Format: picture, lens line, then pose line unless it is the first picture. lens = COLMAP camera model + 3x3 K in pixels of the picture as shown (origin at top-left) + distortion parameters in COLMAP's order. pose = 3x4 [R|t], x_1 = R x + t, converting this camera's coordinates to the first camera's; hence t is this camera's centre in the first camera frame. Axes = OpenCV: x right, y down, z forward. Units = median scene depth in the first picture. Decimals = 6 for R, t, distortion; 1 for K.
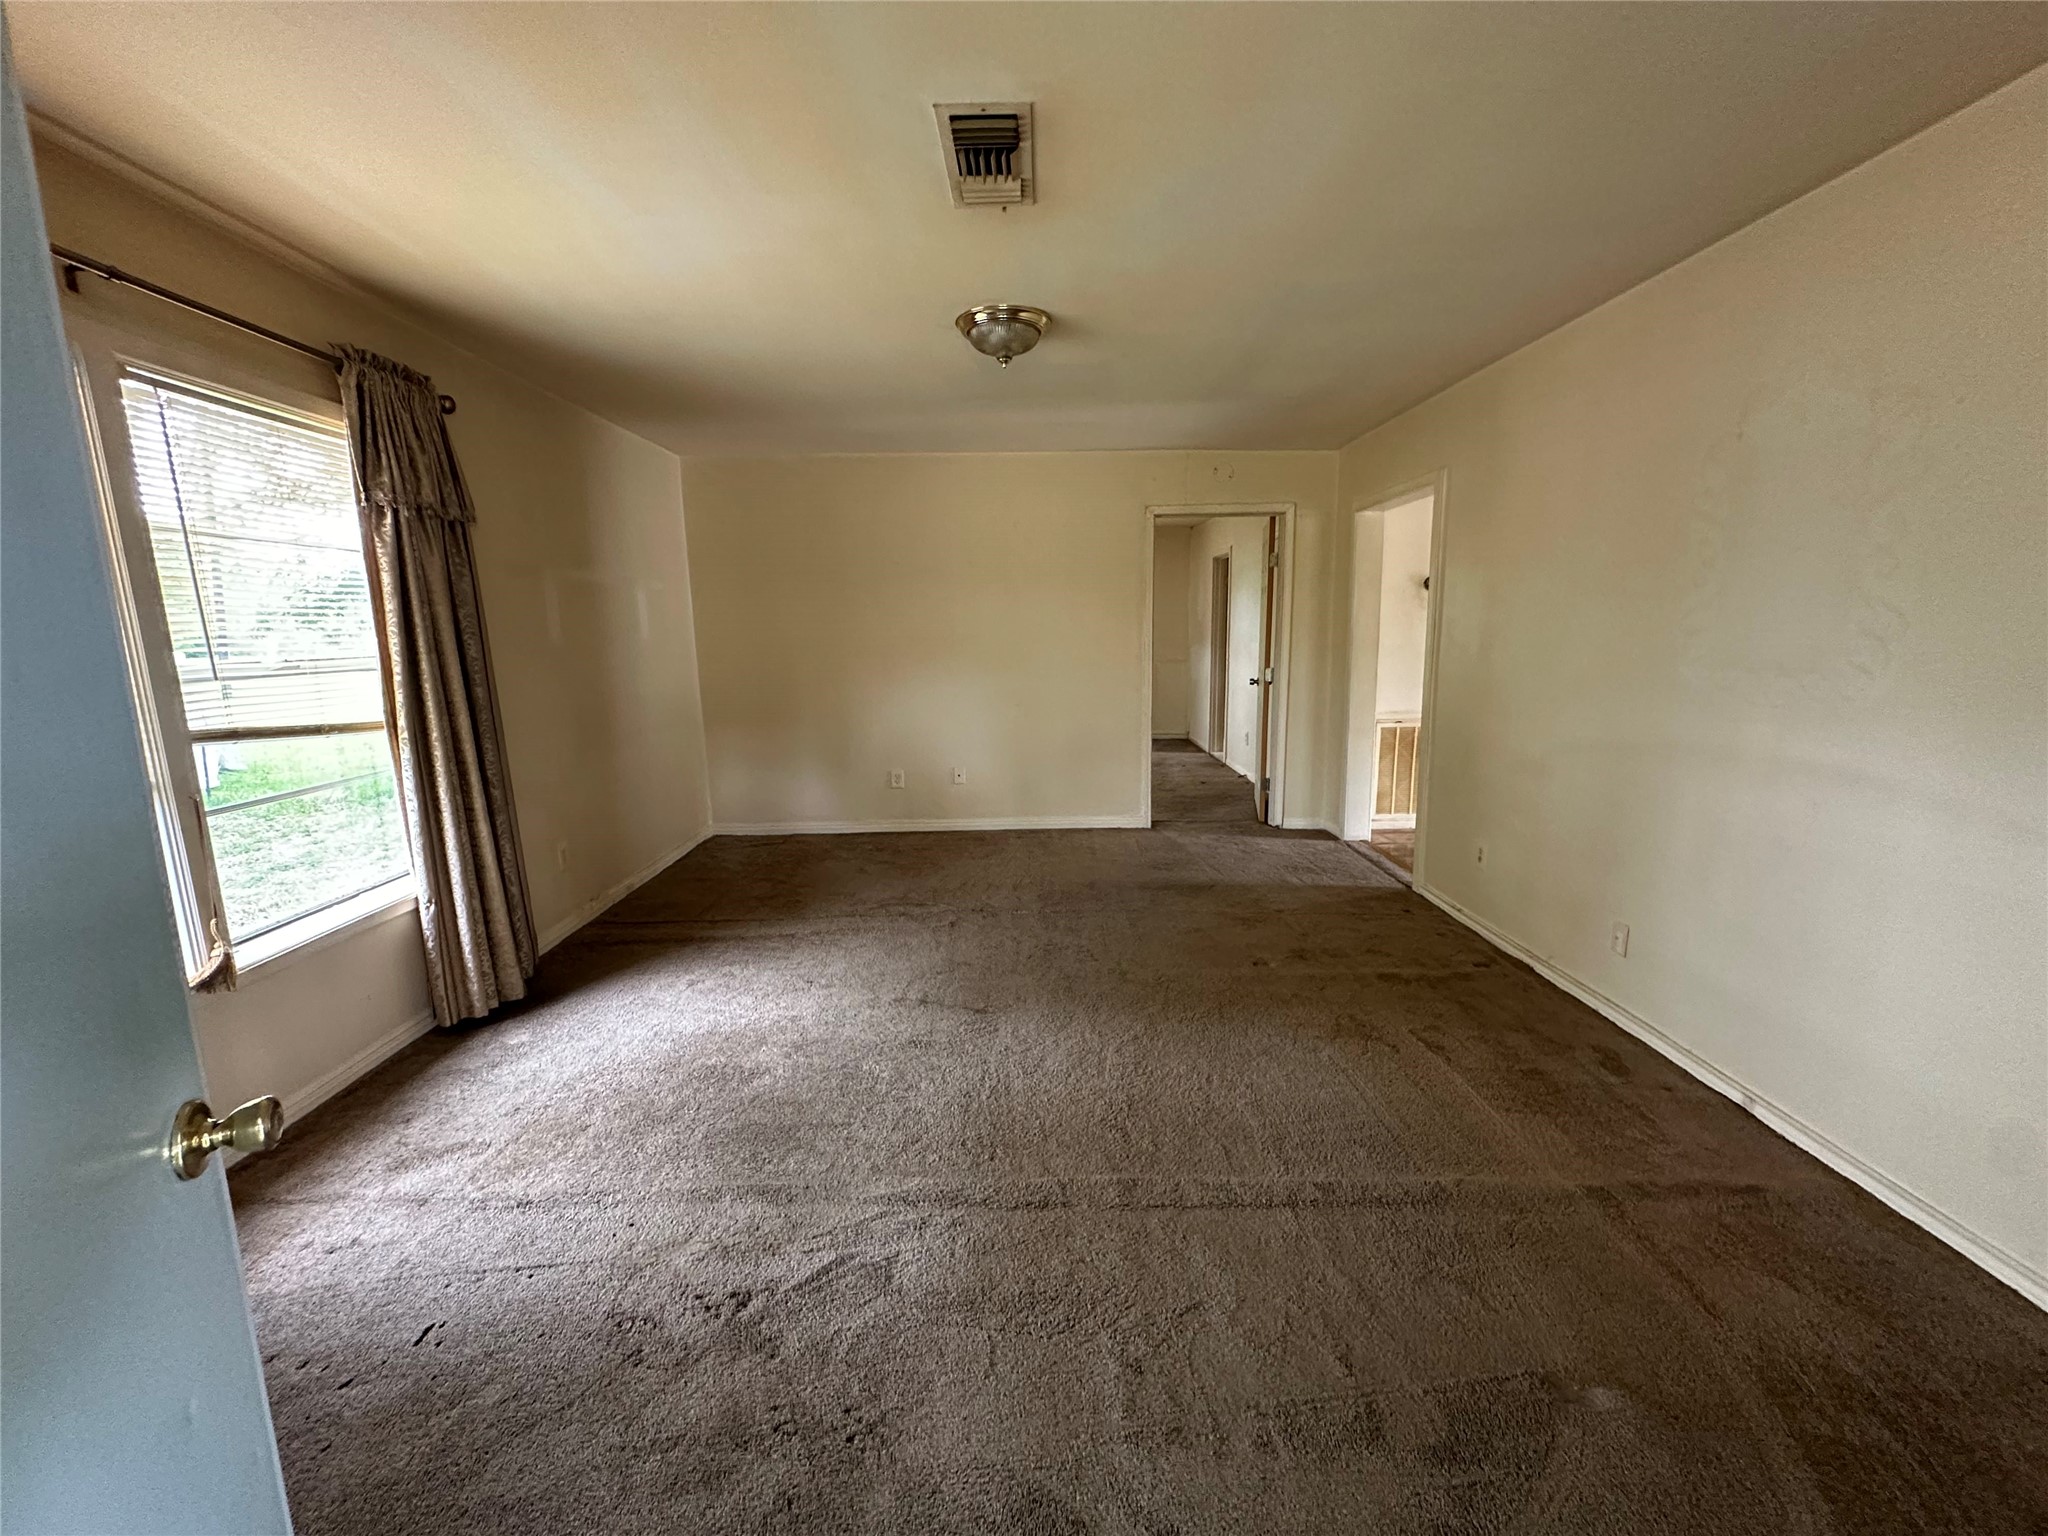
lens RADIAL K [[817.3, 0, 1024.0], [0, 817.3, 768.0], [0, 0, 1]] dist [-0.007592, -0.000503]
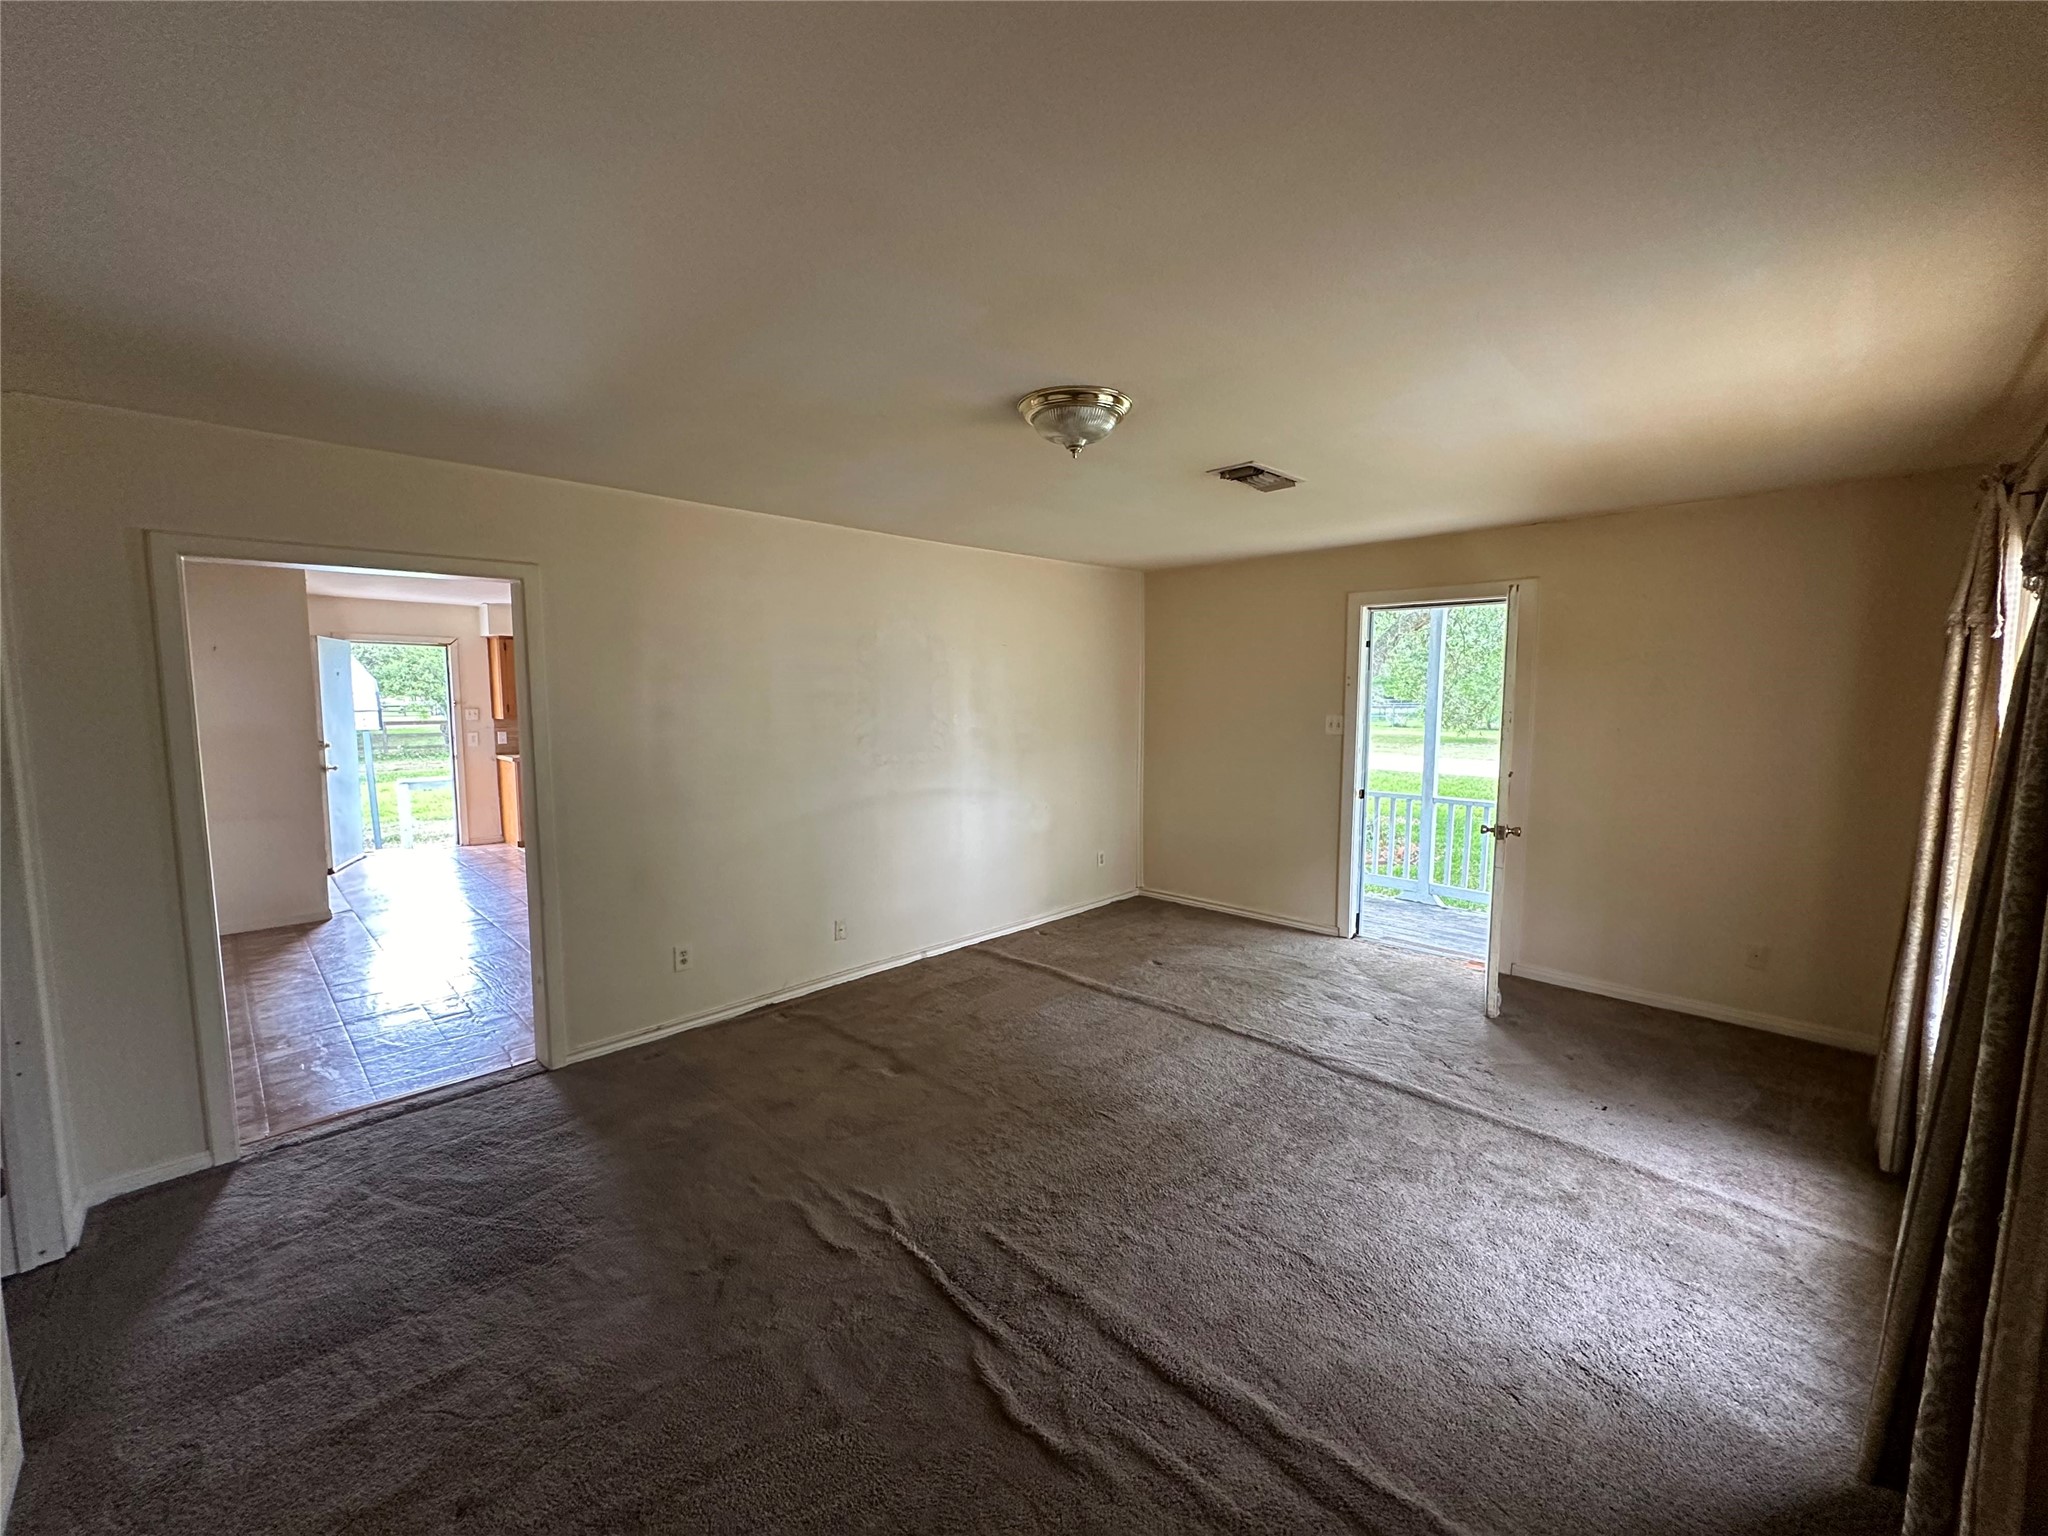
lens RADIAL K [[817.3, 0, 1024.0], [0, 817.3, 768.0], [0, 0, 1]] dist [-0.007592, -0.000503]
pose [[-0.703066, -0.052151, 0.709210, -0.528420], [0.130567, 0.970886, 0.200829, -0.309798], [-0.699036, 0.233796, -0.675787, 1.458873]]
